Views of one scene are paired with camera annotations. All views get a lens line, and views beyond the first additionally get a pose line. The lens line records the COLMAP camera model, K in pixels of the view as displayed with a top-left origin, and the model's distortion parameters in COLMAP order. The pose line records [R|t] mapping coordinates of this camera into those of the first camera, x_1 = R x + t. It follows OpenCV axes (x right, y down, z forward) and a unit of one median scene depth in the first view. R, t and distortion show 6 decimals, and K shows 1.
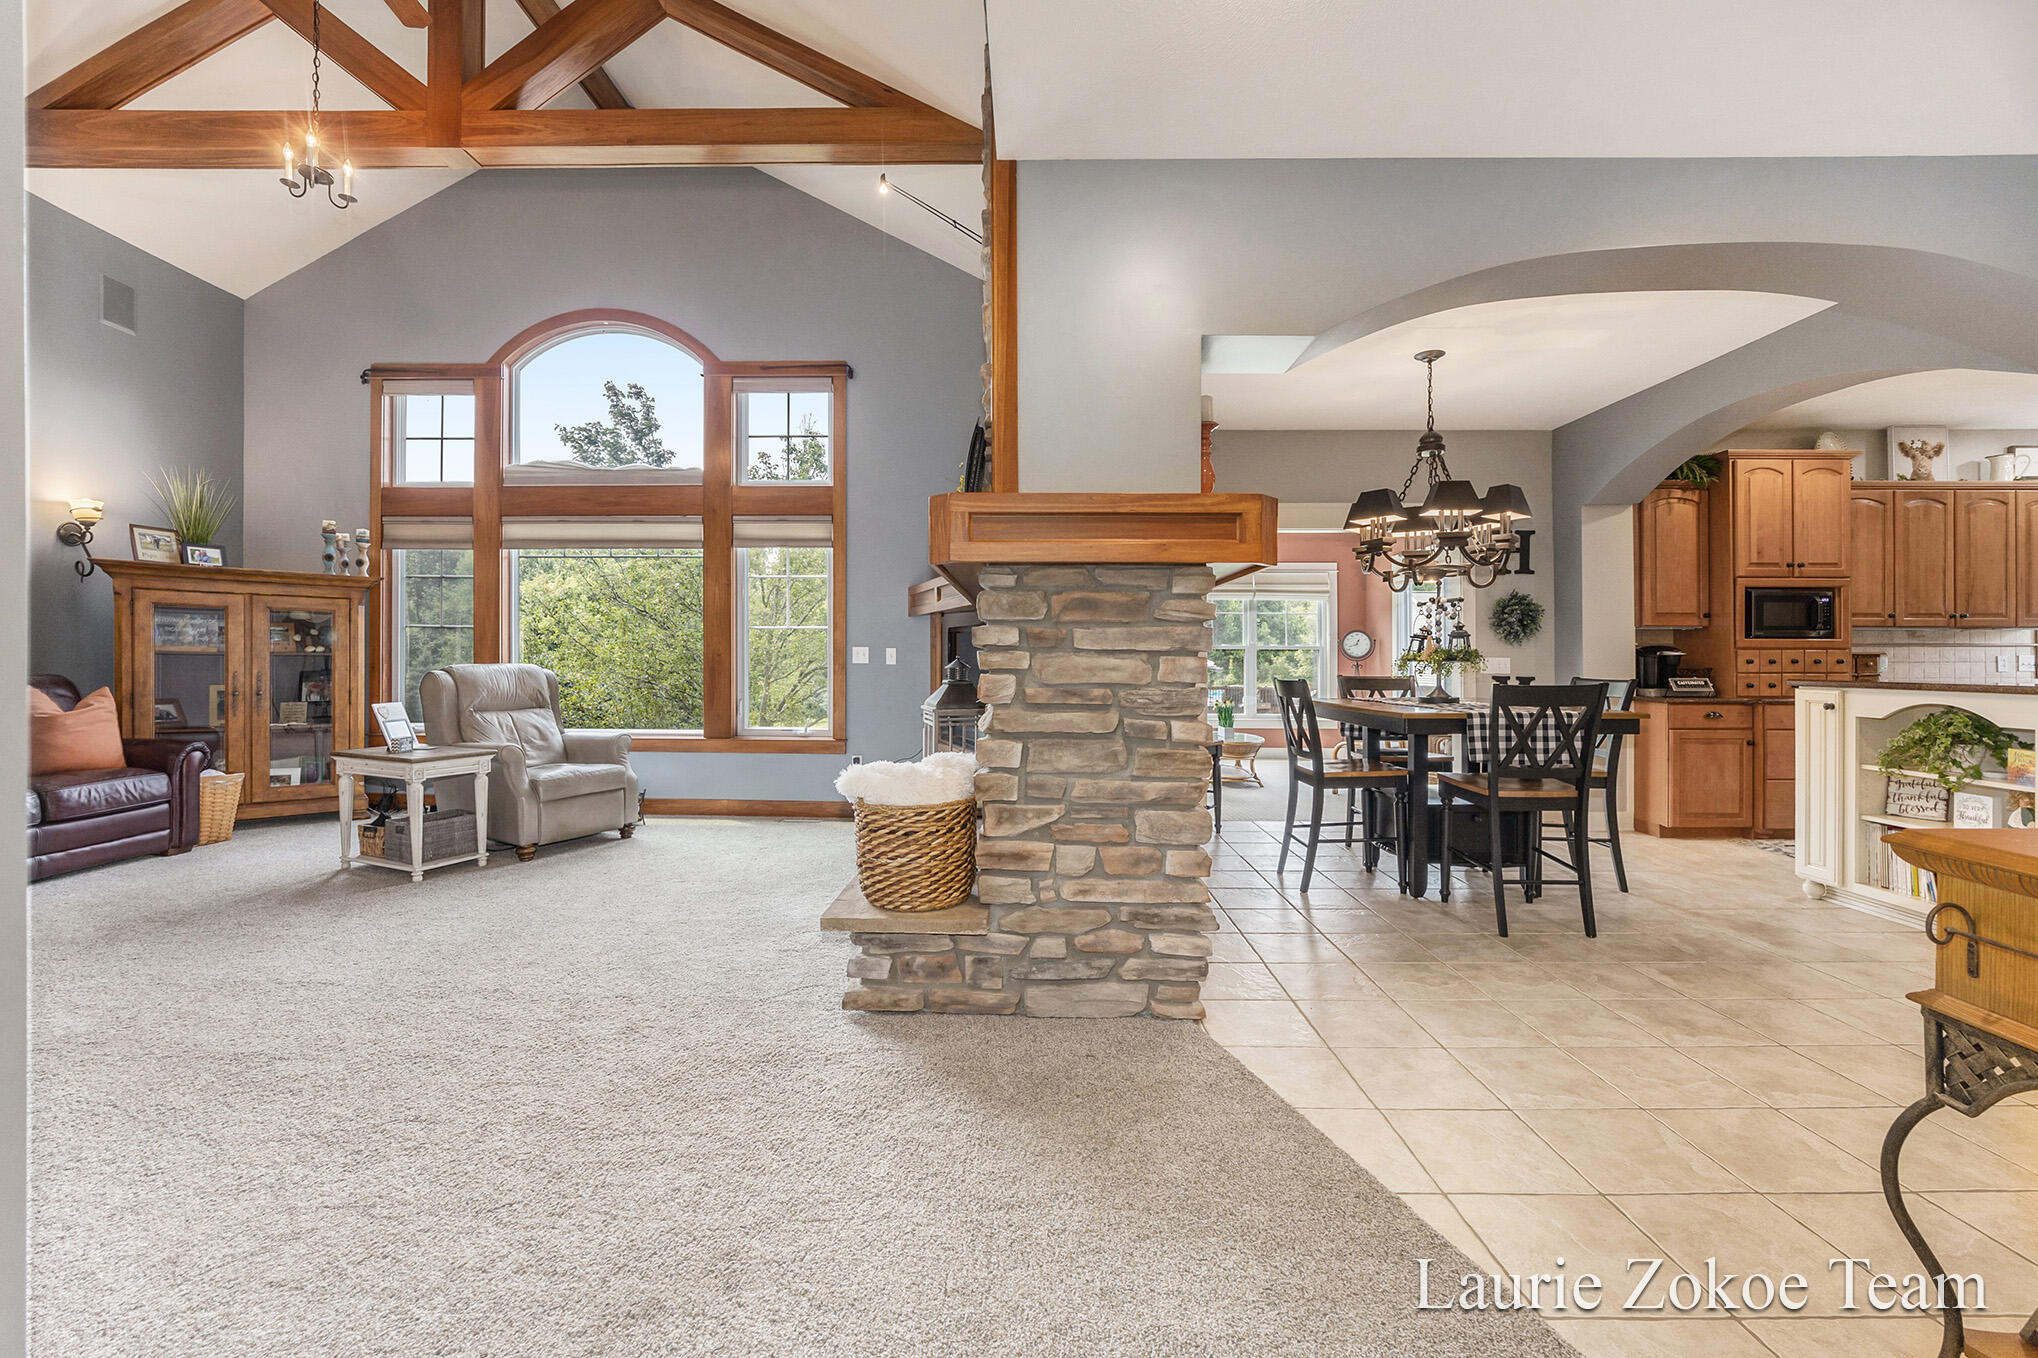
lens RADIAL K [[810.0, 0, 1015.0], [0, 810.0, 655.4], [0, 0, 1]] dist [-0.035133, 0.003342]
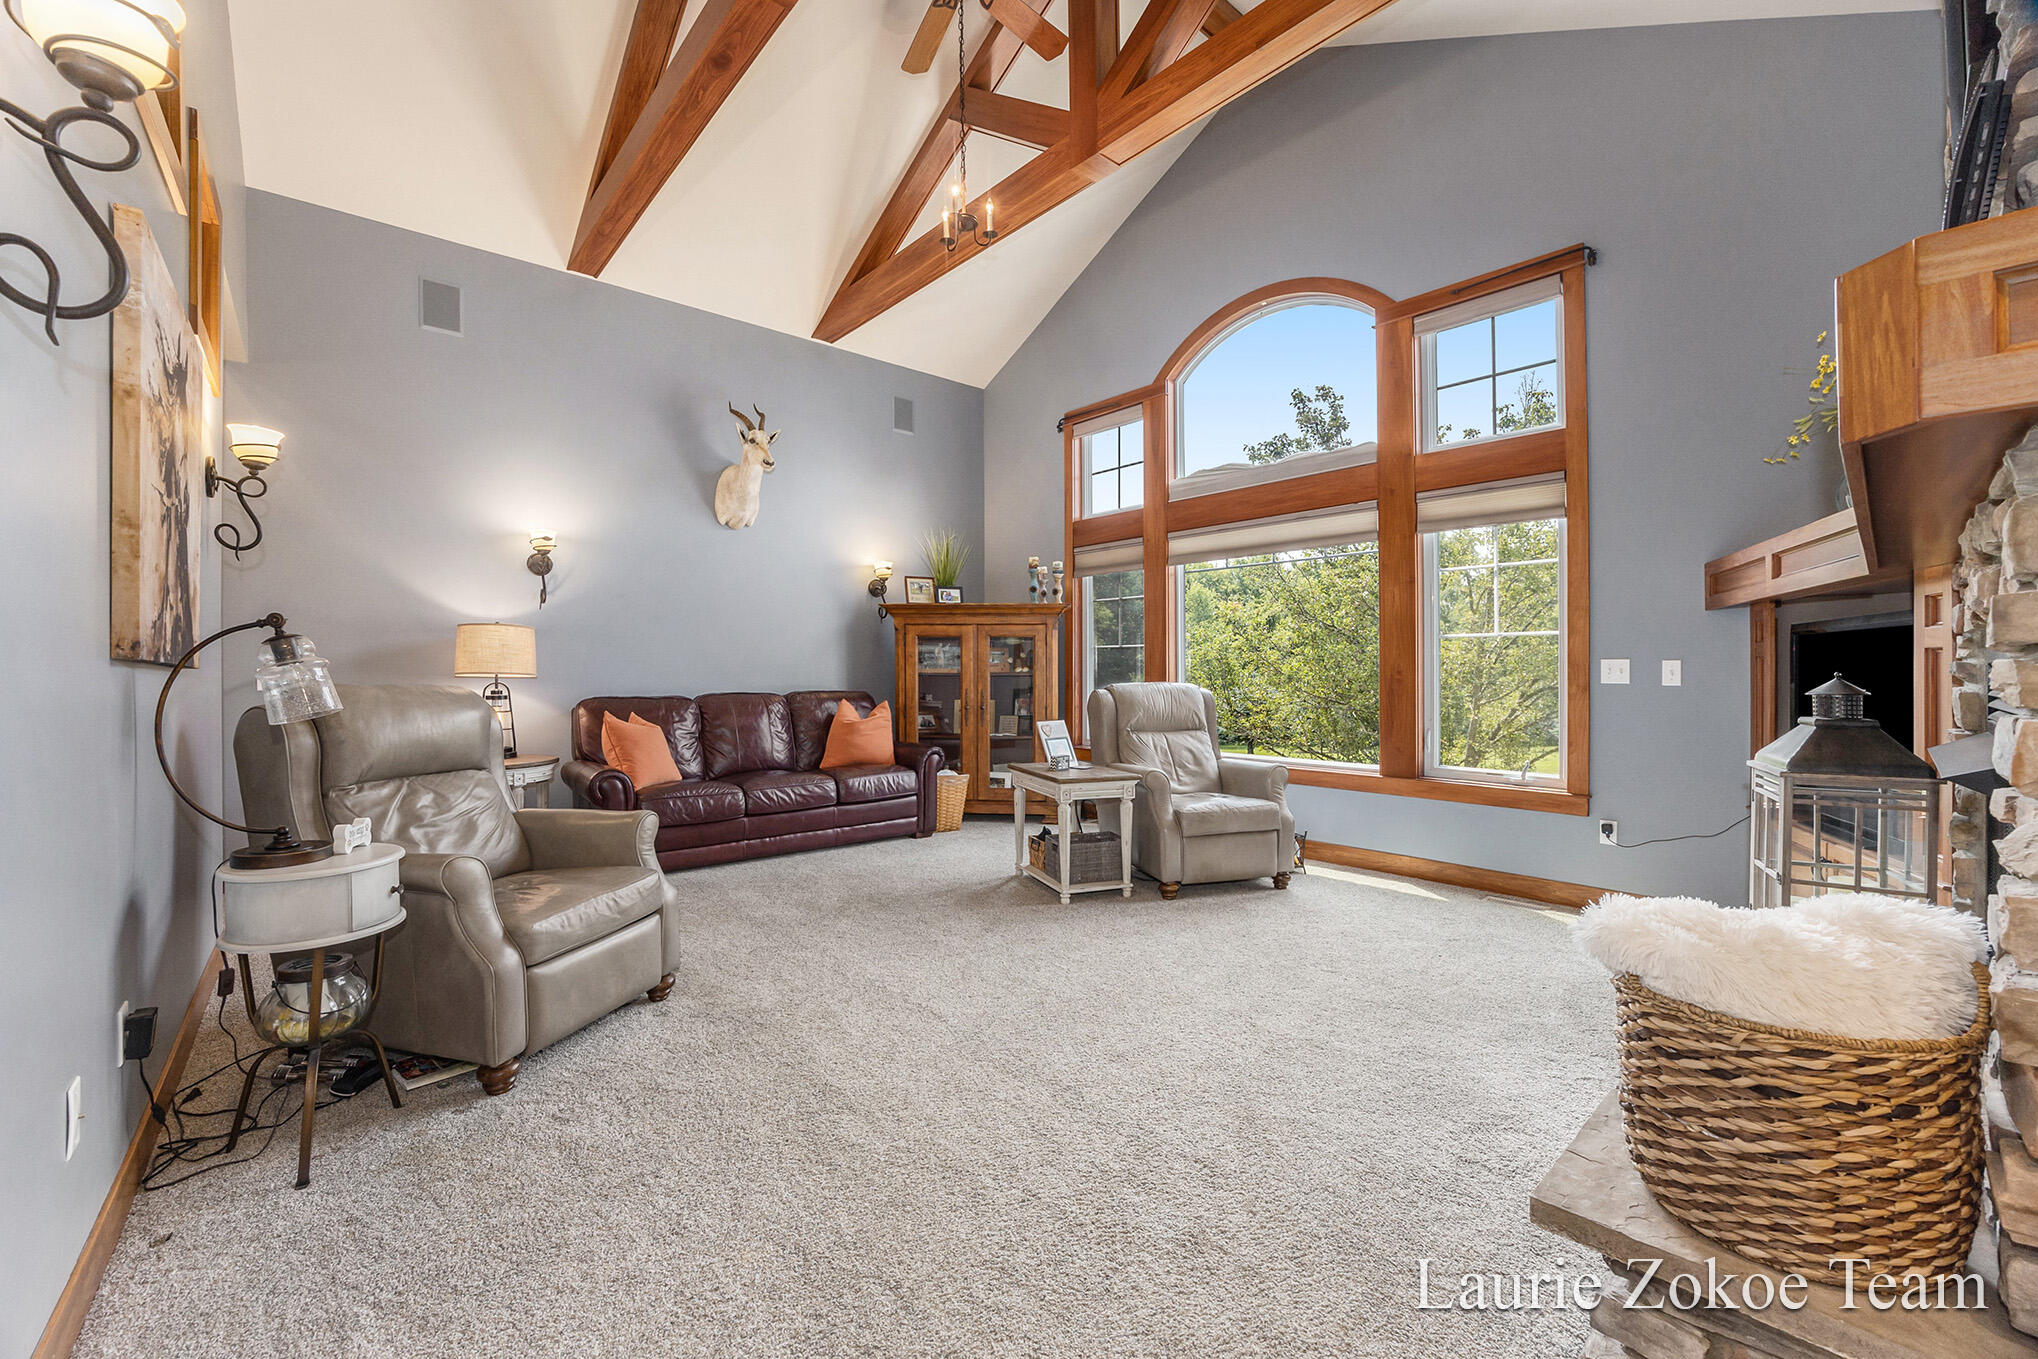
lens RADIAL K [[810.0, 0, 970.4], [0, 810.0, 675.8], [0, 0, 1]] dist [-0.035133, 0.003342]
pose [[0.645515, -0.003319, -0.763740, -0.043087], [0.007369, 0.999971, 0.001882, -0.002226], [0.763712, -0.006843, 0.645521, 0.196517]]
